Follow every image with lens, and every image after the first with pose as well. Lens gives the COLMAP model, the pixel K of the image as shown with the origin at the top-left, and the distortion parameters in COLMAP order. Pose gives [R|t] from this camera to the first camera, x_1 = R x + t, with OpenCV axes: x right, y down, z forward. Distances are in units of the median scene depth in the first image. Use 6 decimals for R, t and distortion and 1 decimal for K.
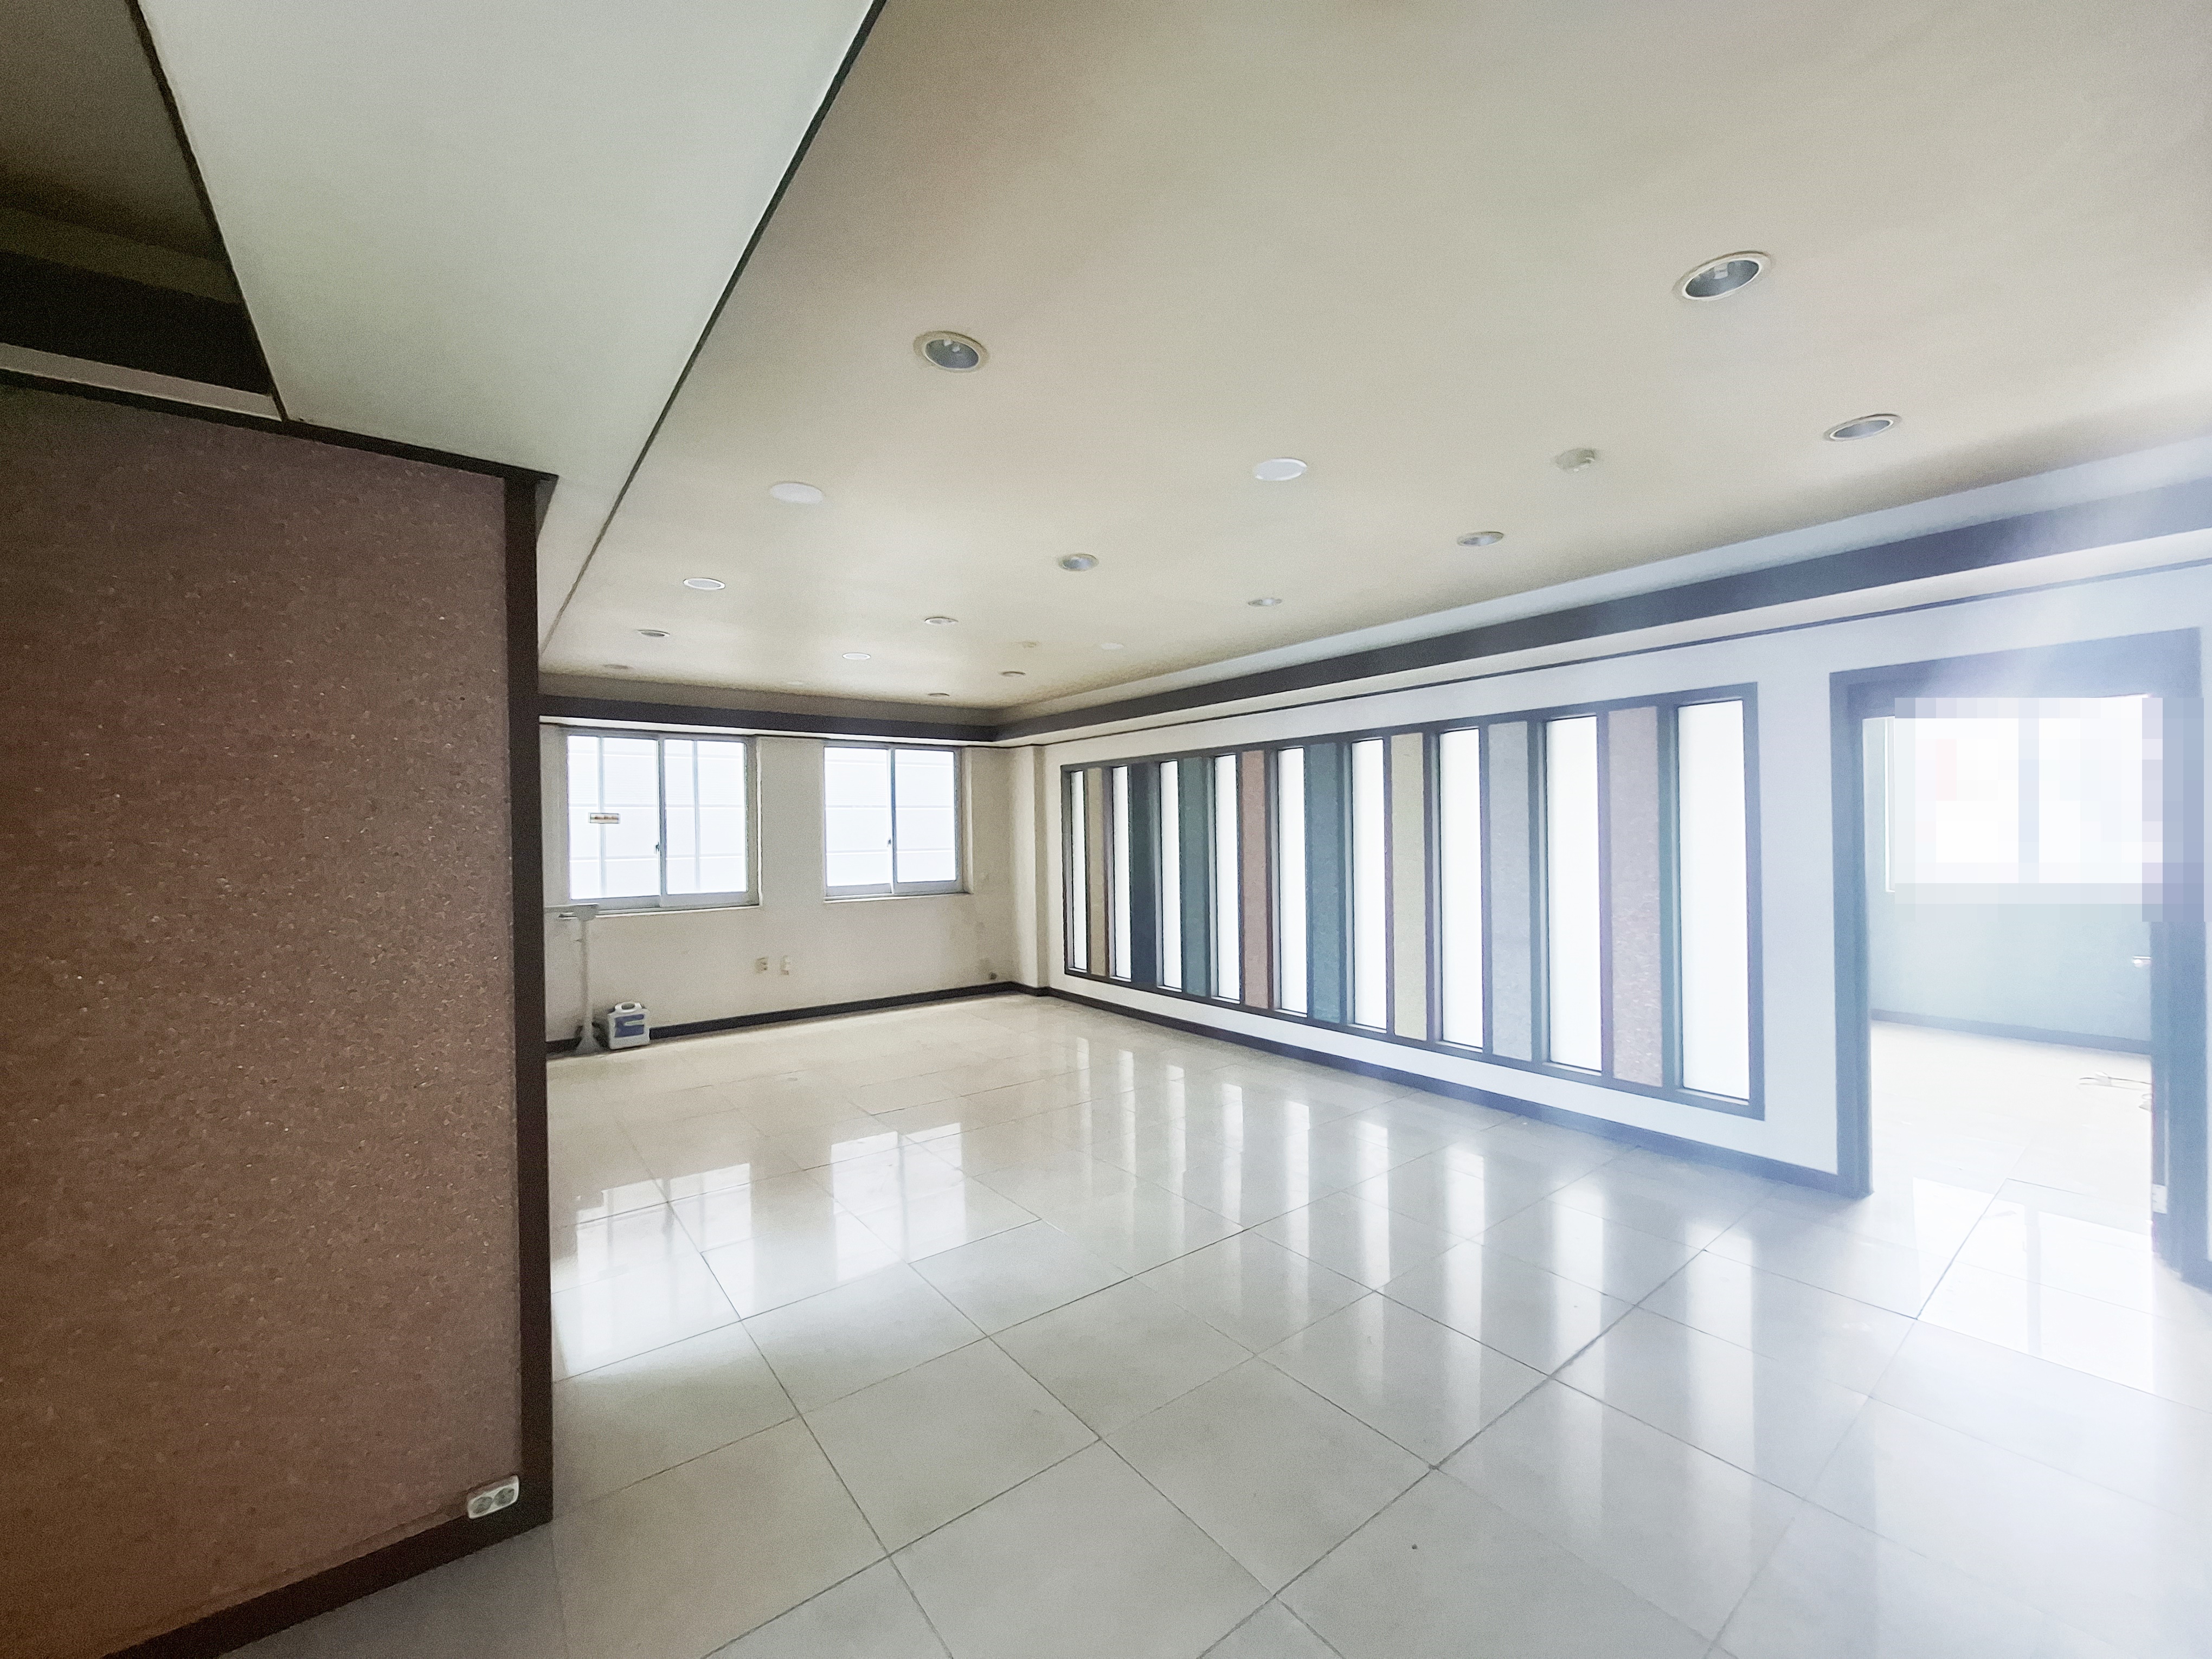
lens RADIAL K [[865.8, 0, 1104.6], [0, 865.8, 829.7], [0, 0, 1]] dist [-0.006320, -0.000131]
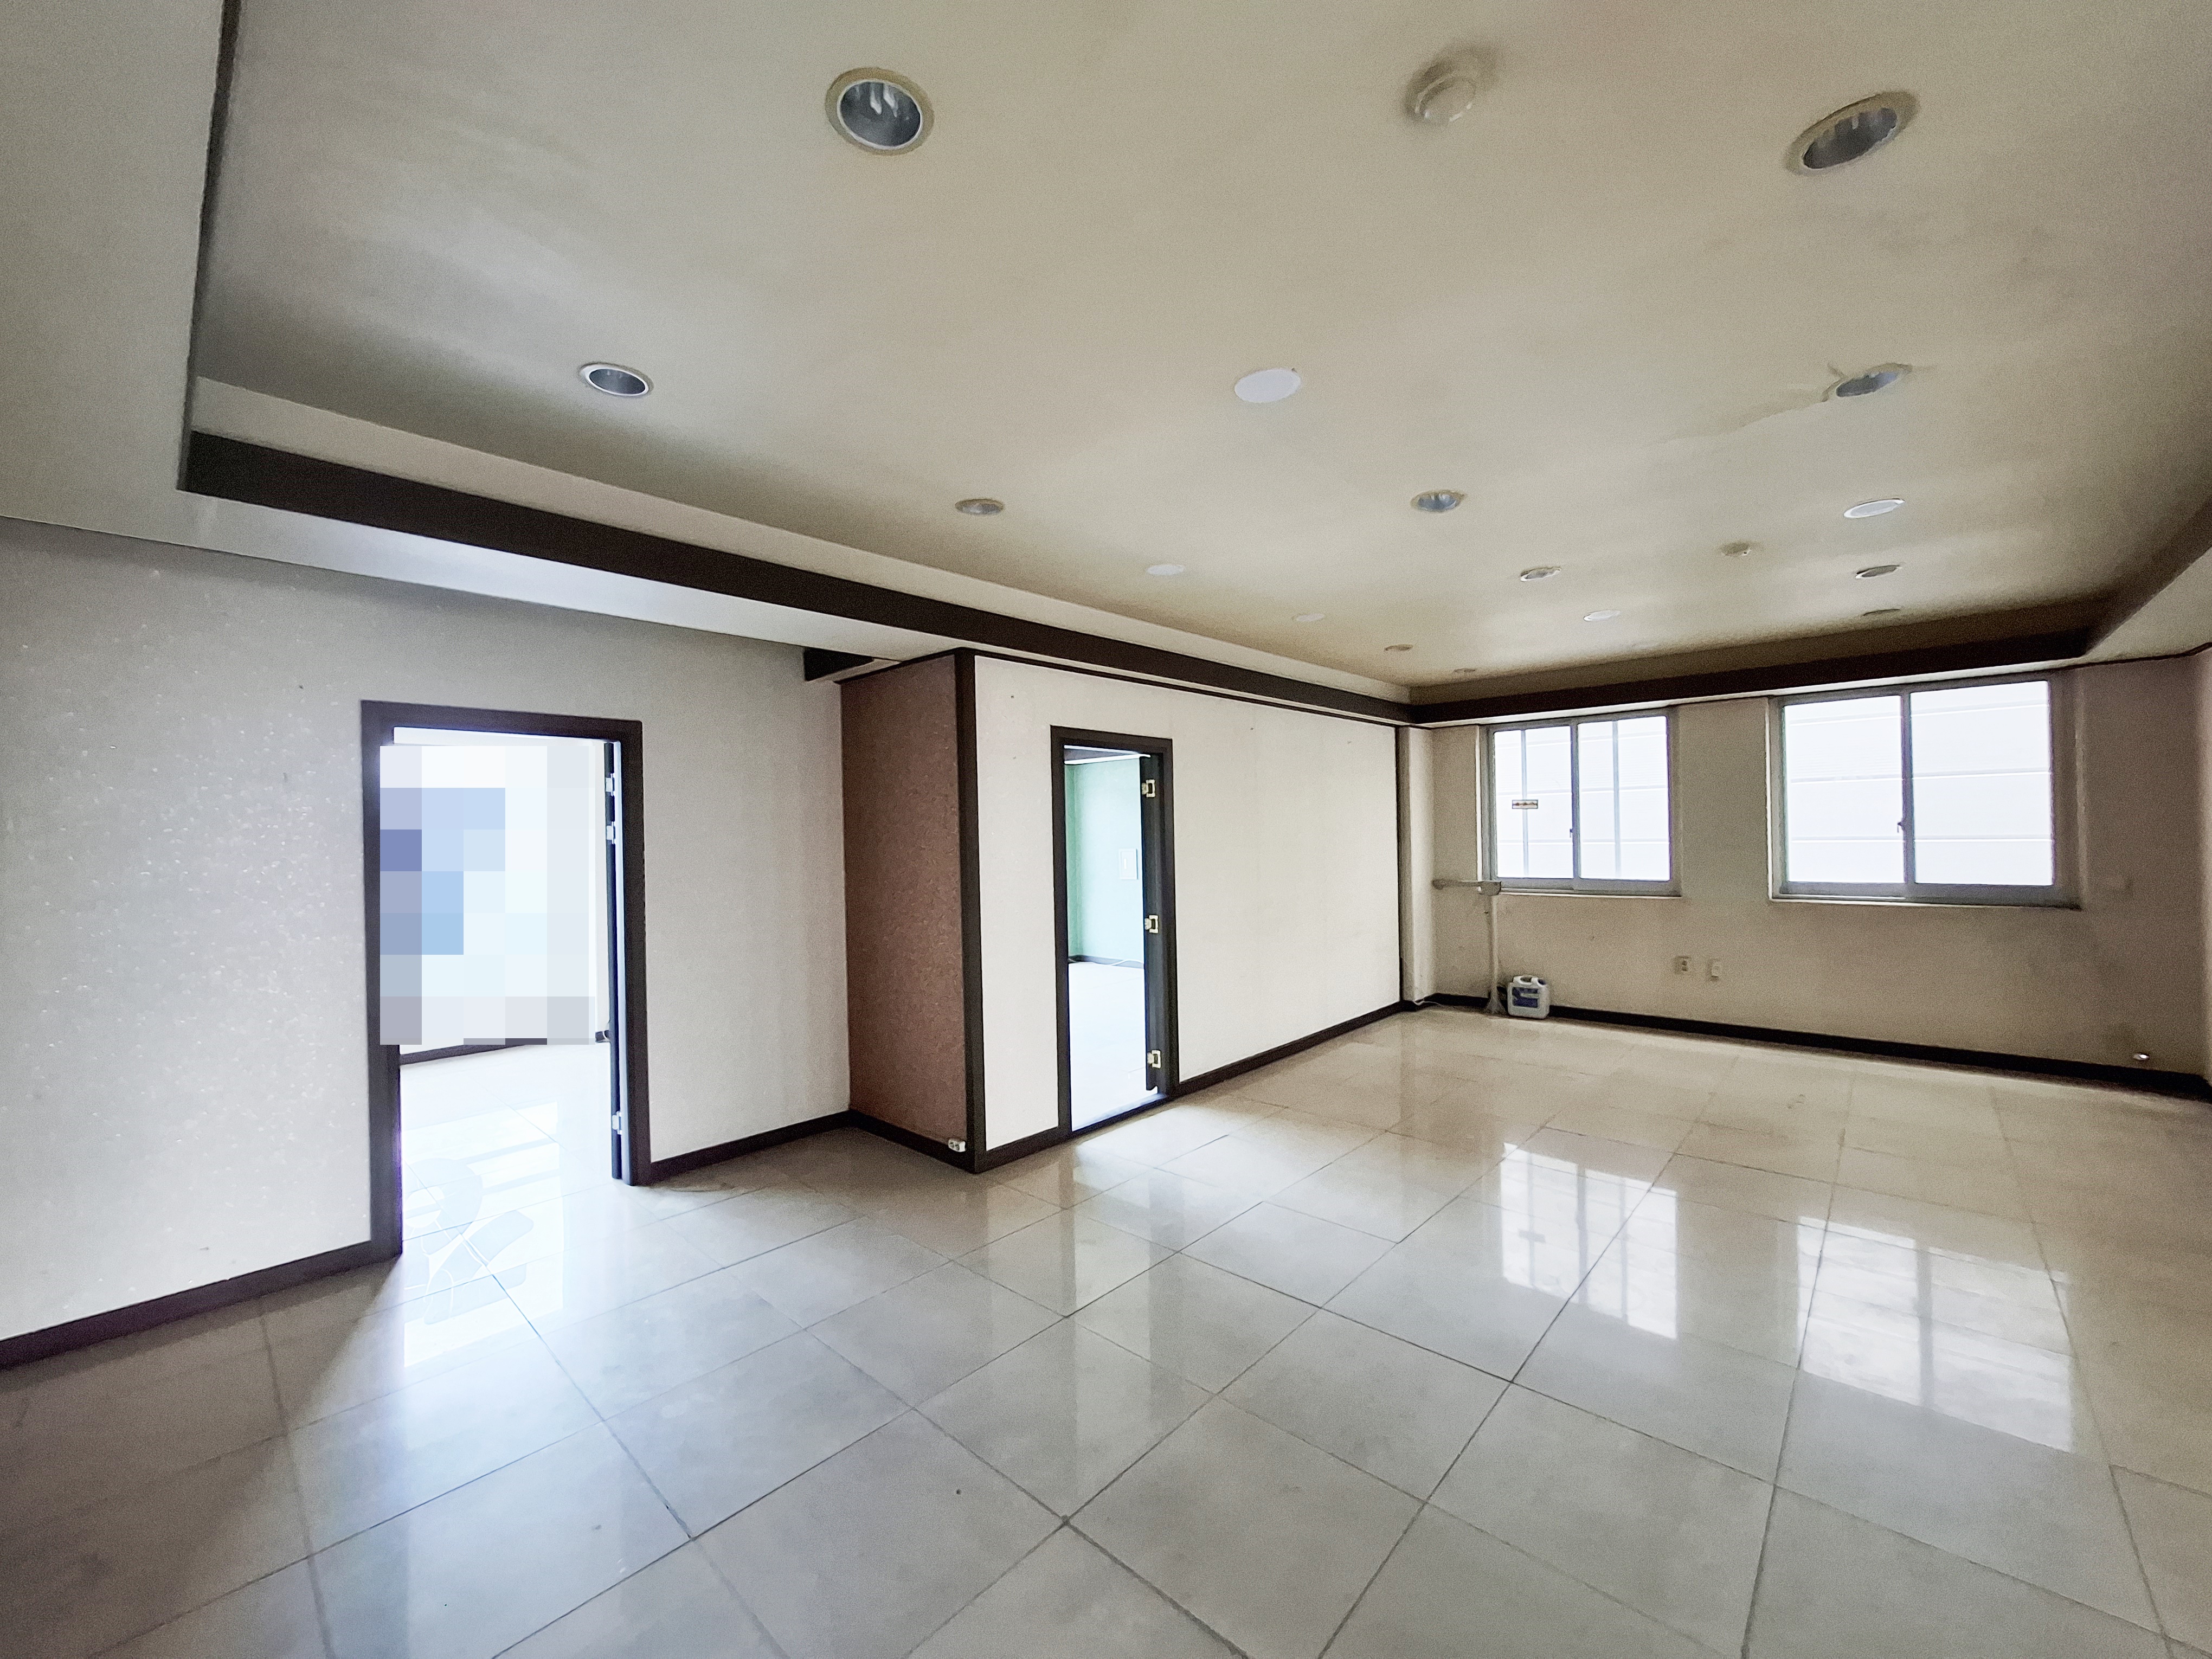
lens RADIAL K [[865.8, 0, 1103.1], [0, 865.8, 833.7], [0, 0, 1]] dist [-0.006320, -0.000131]
pose [[0.180129, 0.010082, -0.983591, 0.379429], [0.018810, 0.999729, 0.013692, -0.000963], [0.983463, -0.020968, 0.179890, 0.270507]]
